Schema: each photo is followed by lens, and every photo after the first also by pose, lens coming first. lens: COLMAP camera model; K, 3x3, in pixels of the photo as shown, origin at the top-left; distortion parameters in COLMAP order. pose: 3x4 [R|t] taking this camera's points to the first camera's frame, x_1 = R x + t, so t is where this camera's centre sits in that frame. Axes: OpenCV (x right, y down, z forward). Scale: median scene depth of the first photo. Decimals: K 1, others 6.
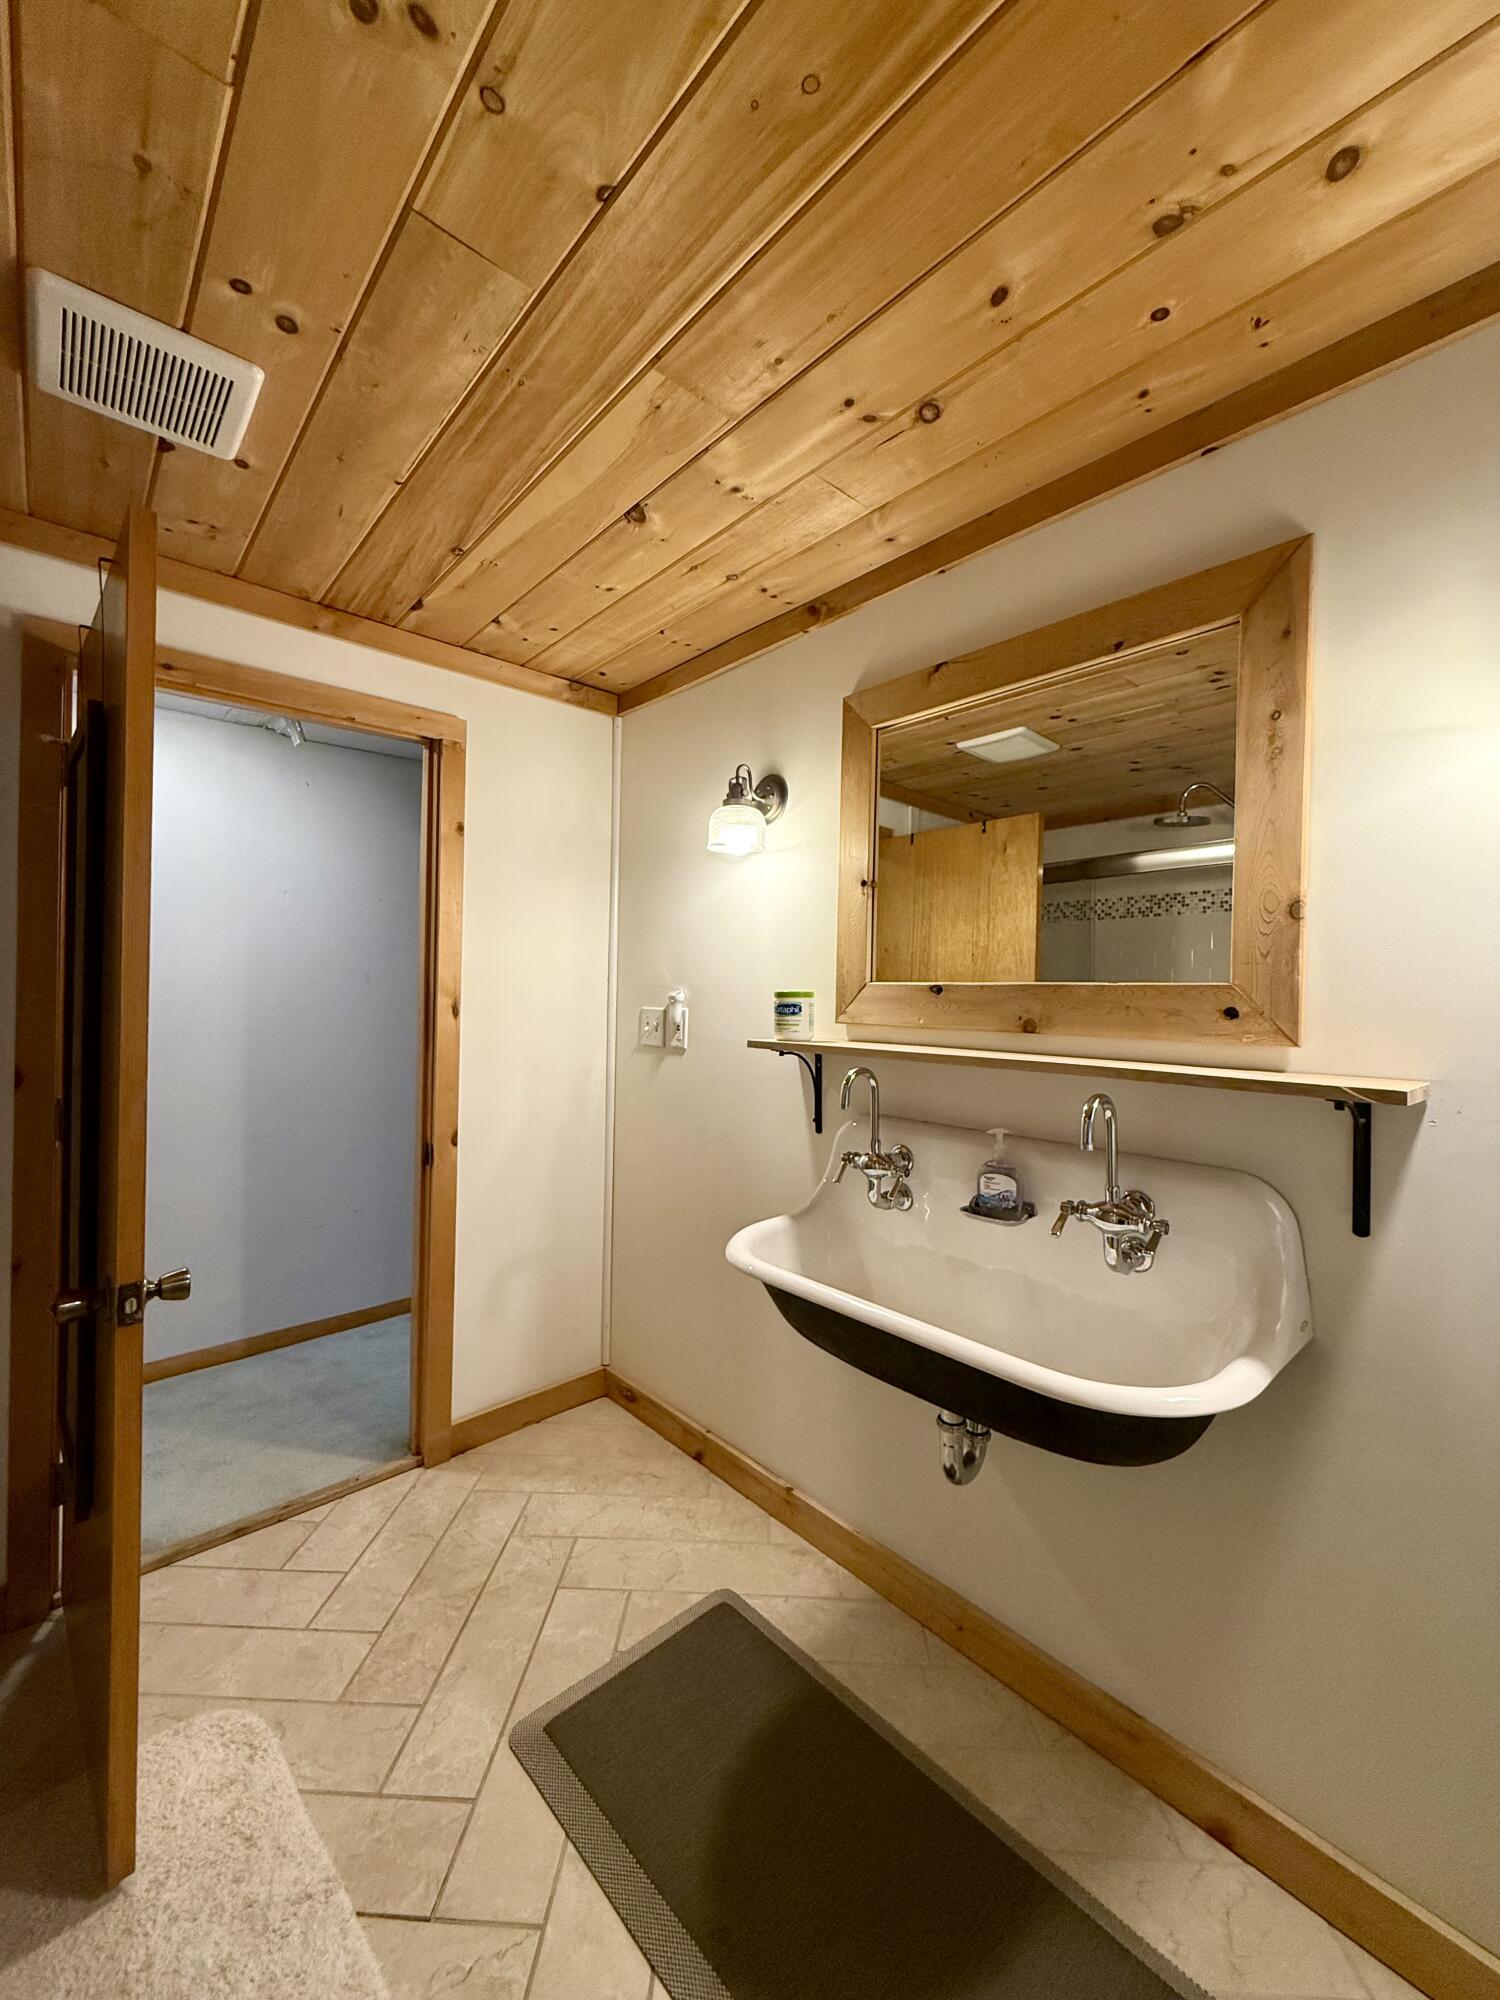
lens RADIAL K [[797.0, 0, 754.5], [0, 797.0, 996.0], [0, 0, 1]] dist [-0.000380, -0.000439]
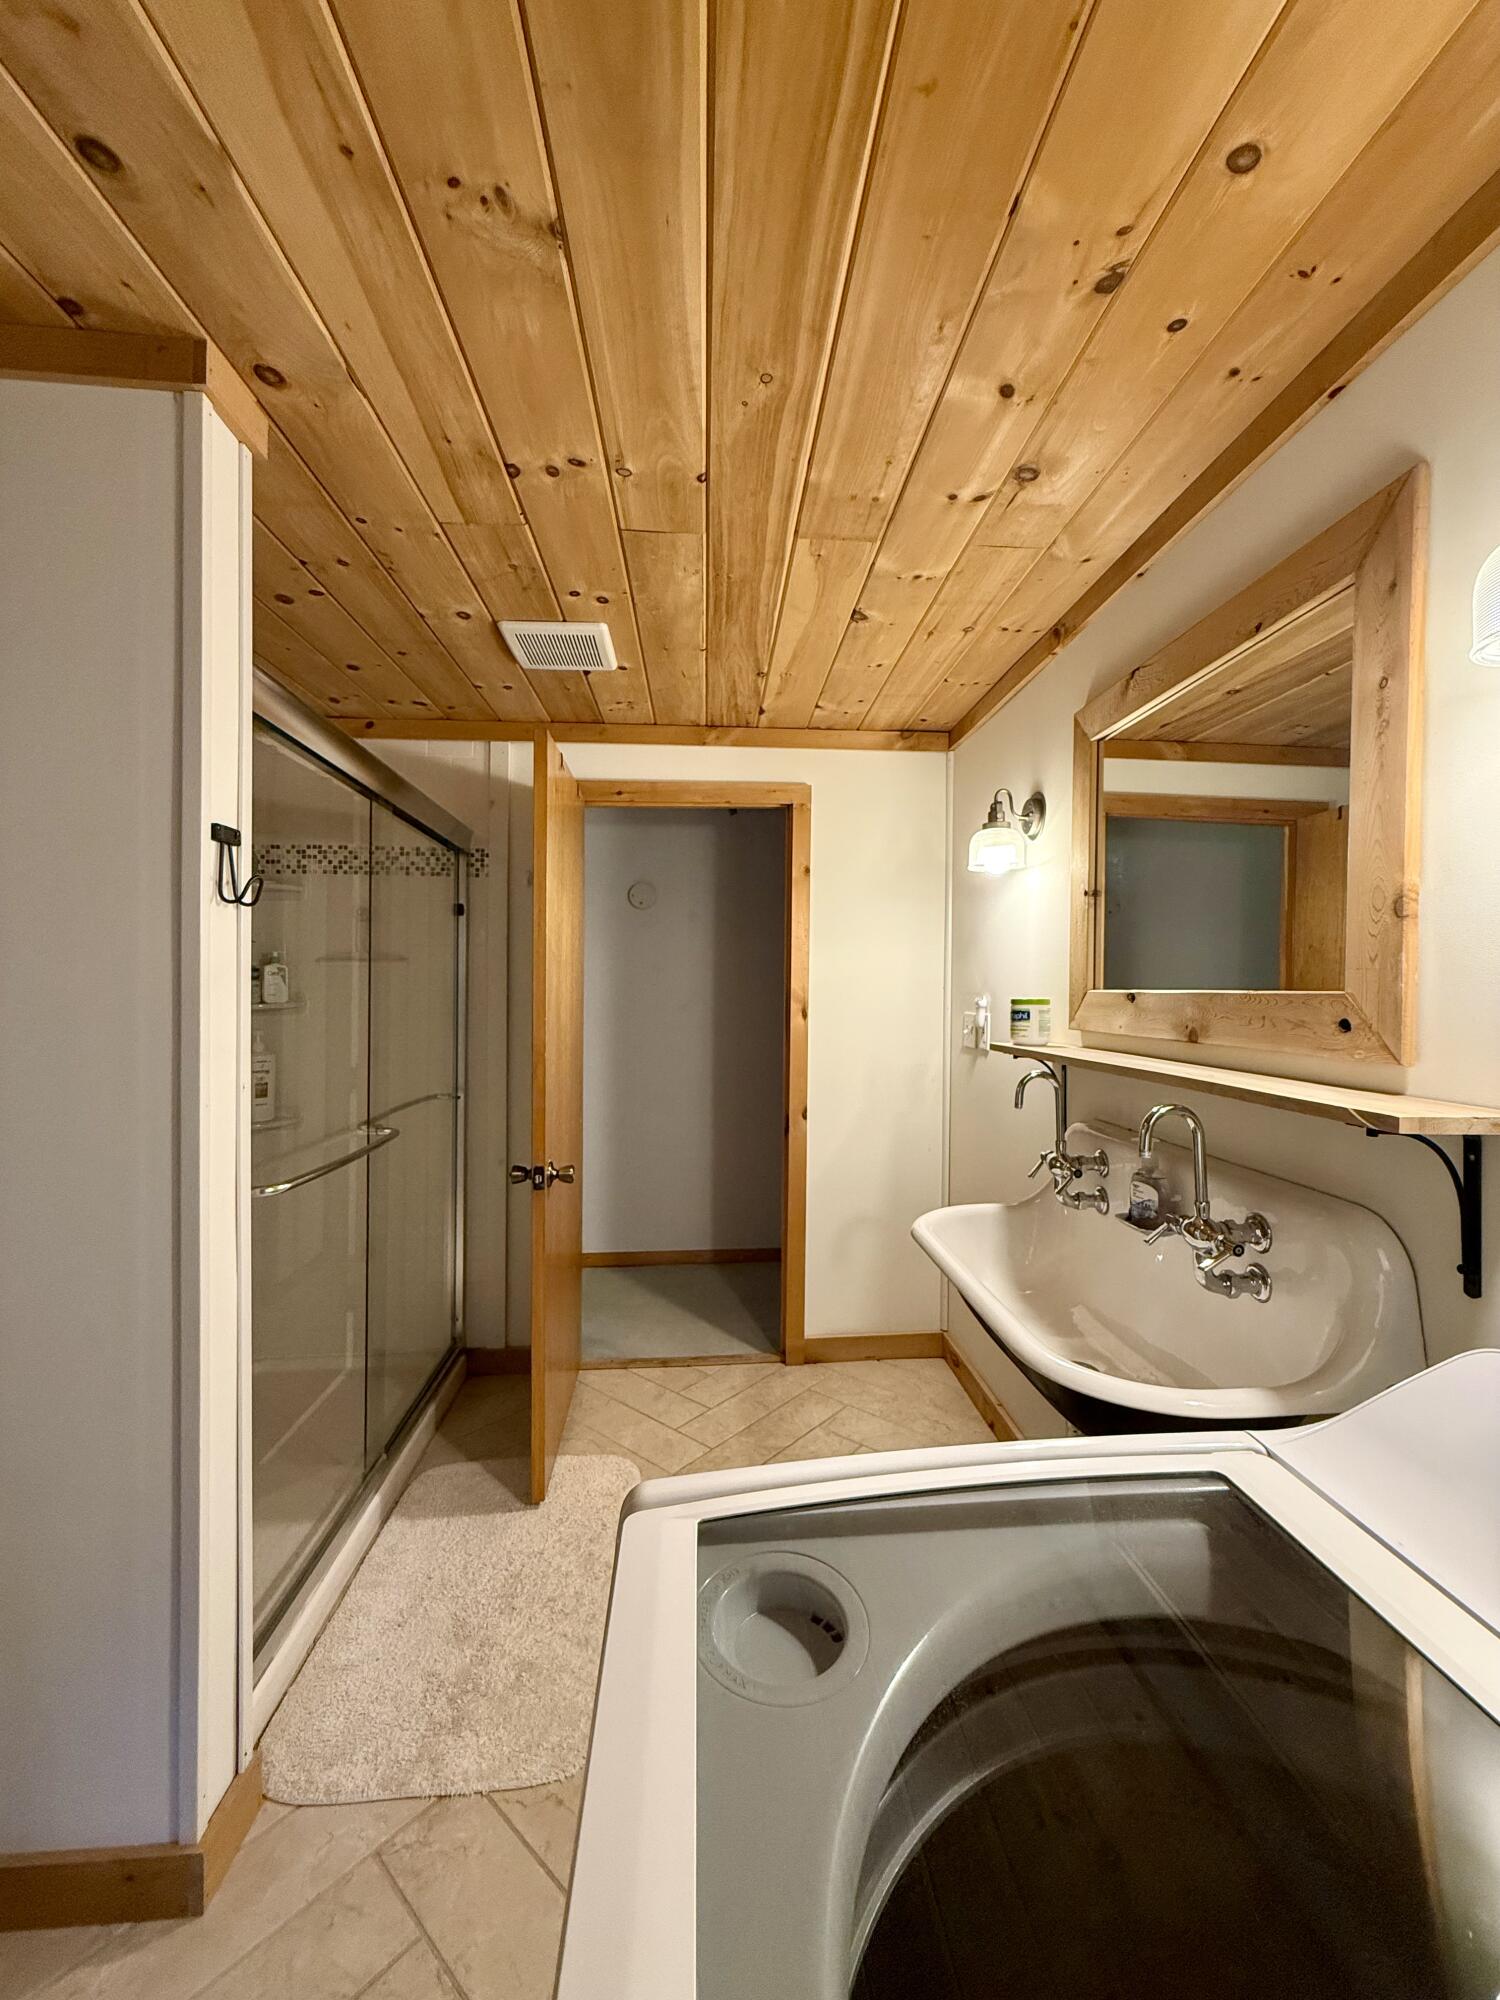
lens RADIAL K [[797.0, 0, 746.8], [0, 797.0, 997.5], [0, 0, 1]] dist [-0.000380, -0.000439]
pose [[0.783499, -0.003586, -0.621383, 0.432364], [0.003278, 0.999993, -0.001638, -0.007236], [0.621385, -0.000754, 0.783505, -0.073614]]
